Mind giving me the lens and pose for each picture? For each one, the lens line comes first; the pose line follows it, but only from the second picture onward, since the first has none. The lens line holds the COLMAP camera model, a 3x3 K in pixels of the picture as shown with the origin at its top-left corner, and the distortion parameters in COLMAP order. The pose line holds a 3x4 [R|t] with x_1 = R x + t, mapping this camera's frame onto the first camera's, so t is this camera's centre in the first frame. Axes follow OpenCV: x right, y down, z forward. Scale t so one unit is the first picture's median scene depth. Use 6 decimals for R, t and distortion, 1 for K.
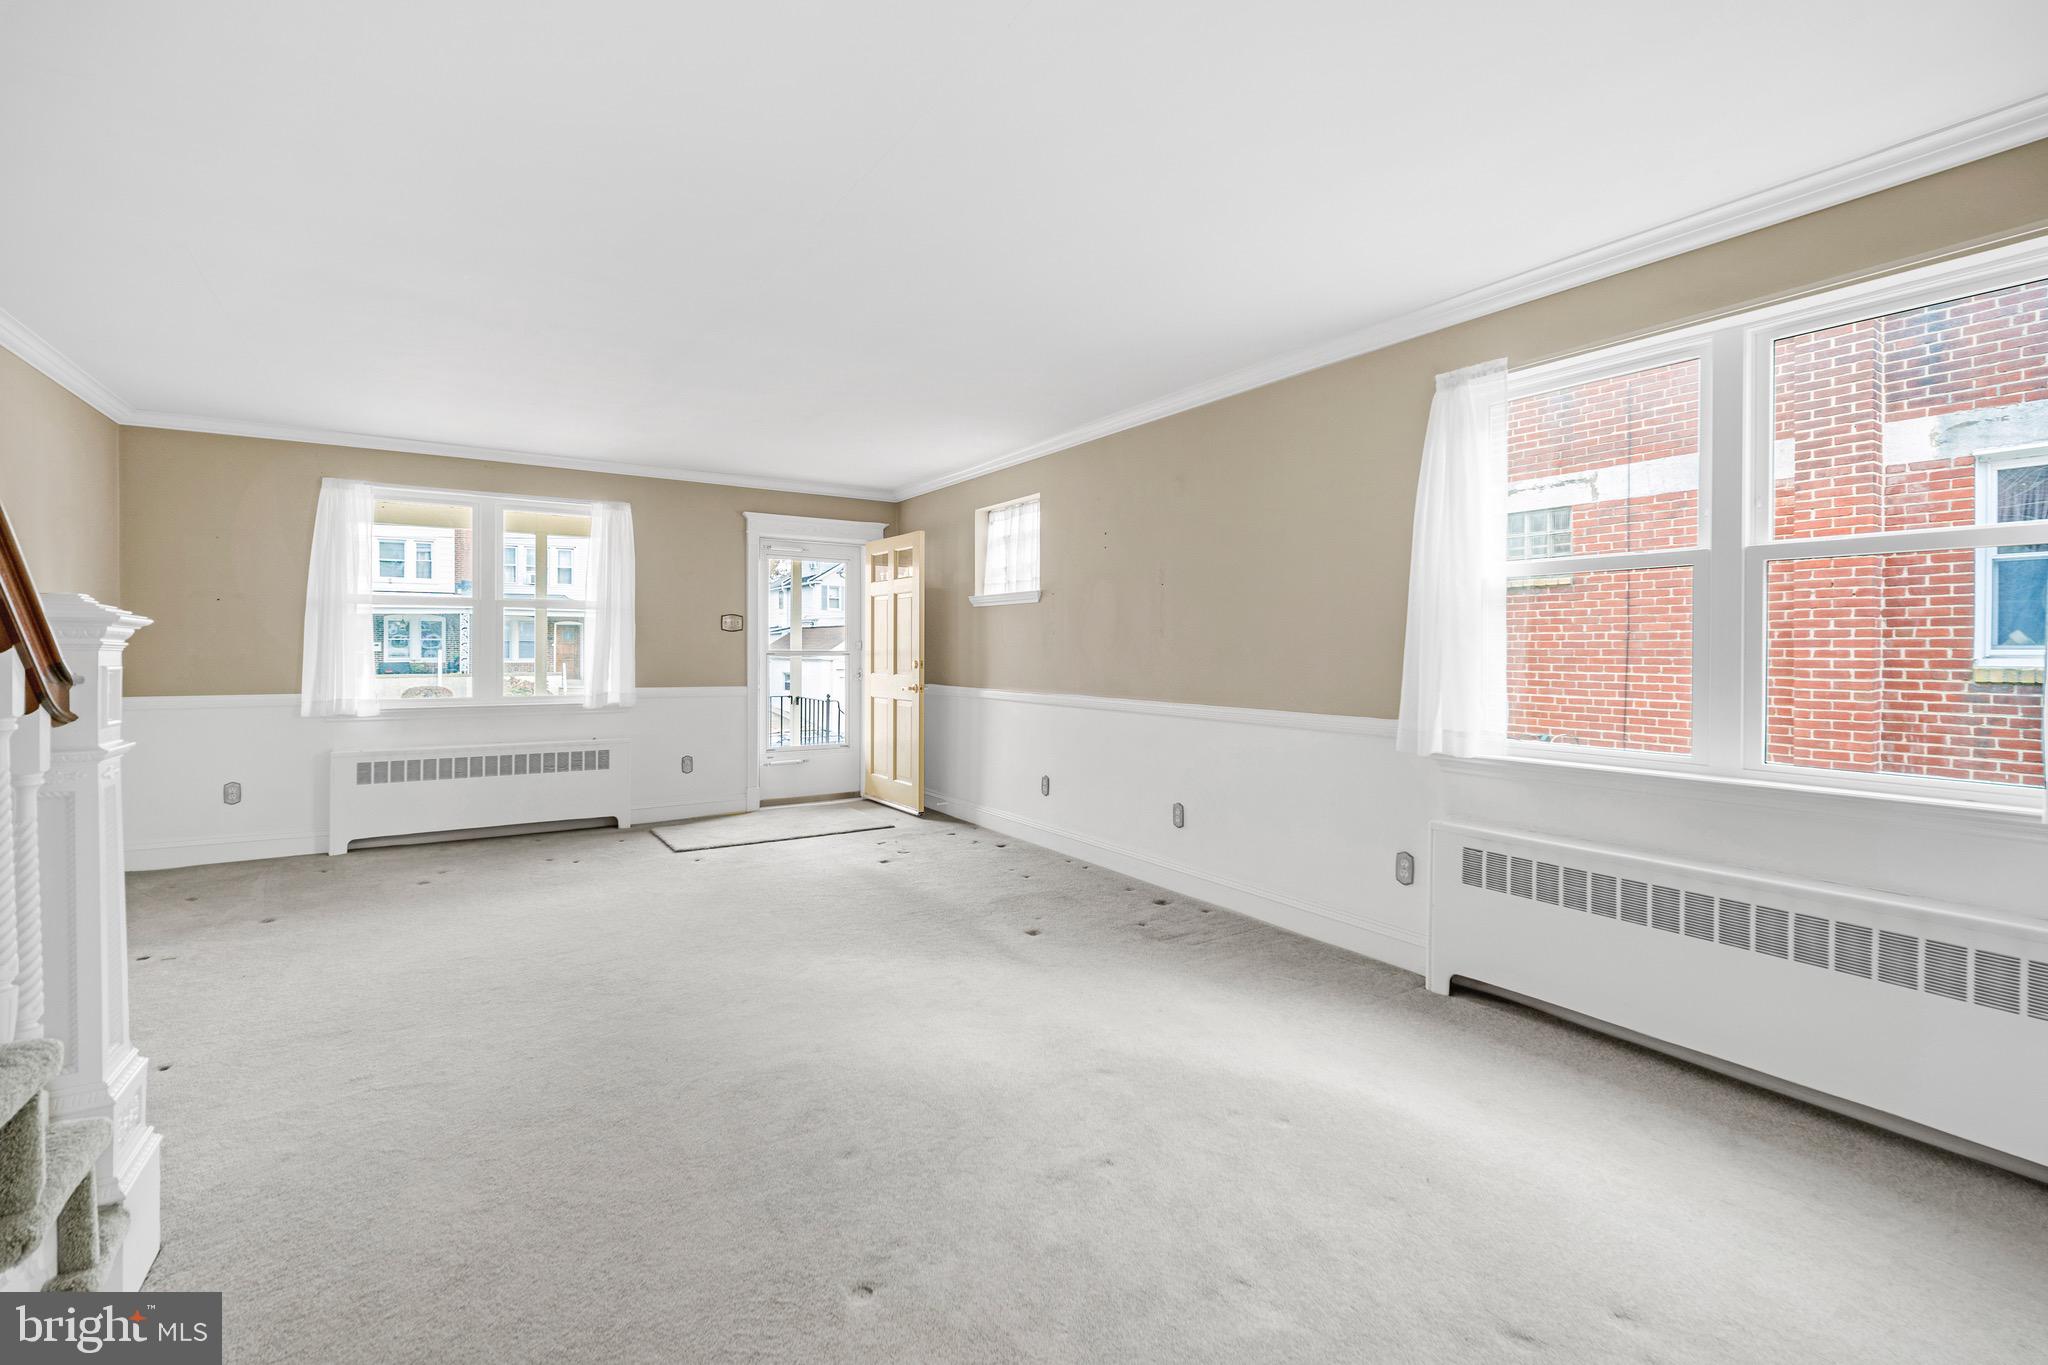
lens RADIAL K [[877.0, 0, 1040.4], [0, 877.0, 664.3], [0, 0, 1]] dist [-0.002584, 0.000688]
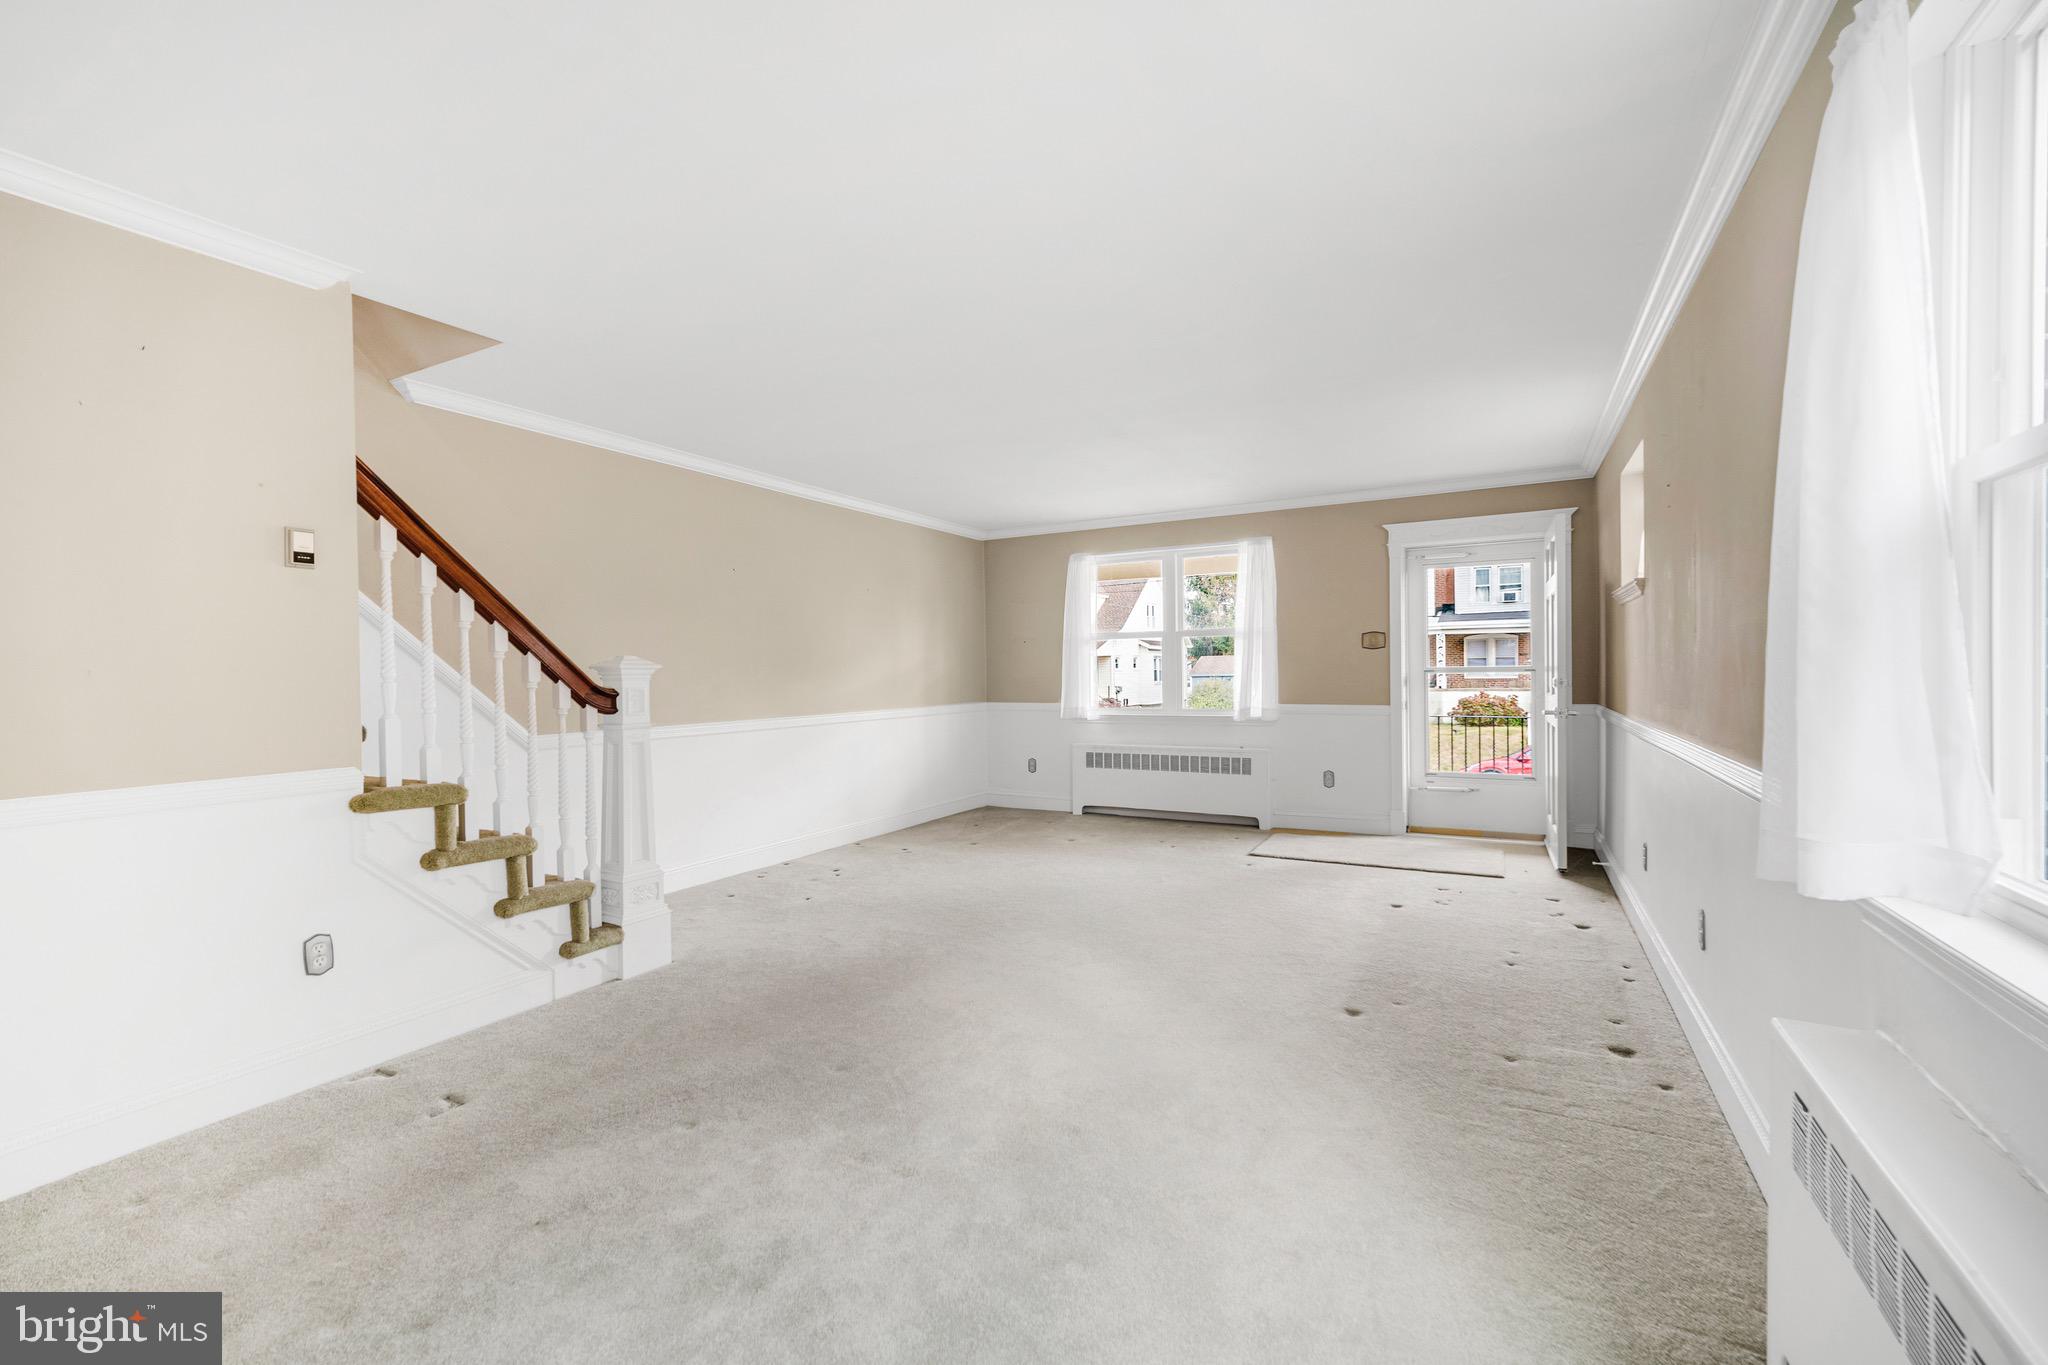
lens RADIAL K [[877.0, 0, 1044.2], [0, 877.0, 682.8], [0, 0, 1]] dist [-0.002584, 0.000688]
pose [[0.457173, 0.000735, -0.889377, 0.392623], [0.002897, 0.999993, 0.002315, -0.003092], [0.889373, -0.003634, 0.457168, 0.245875]]
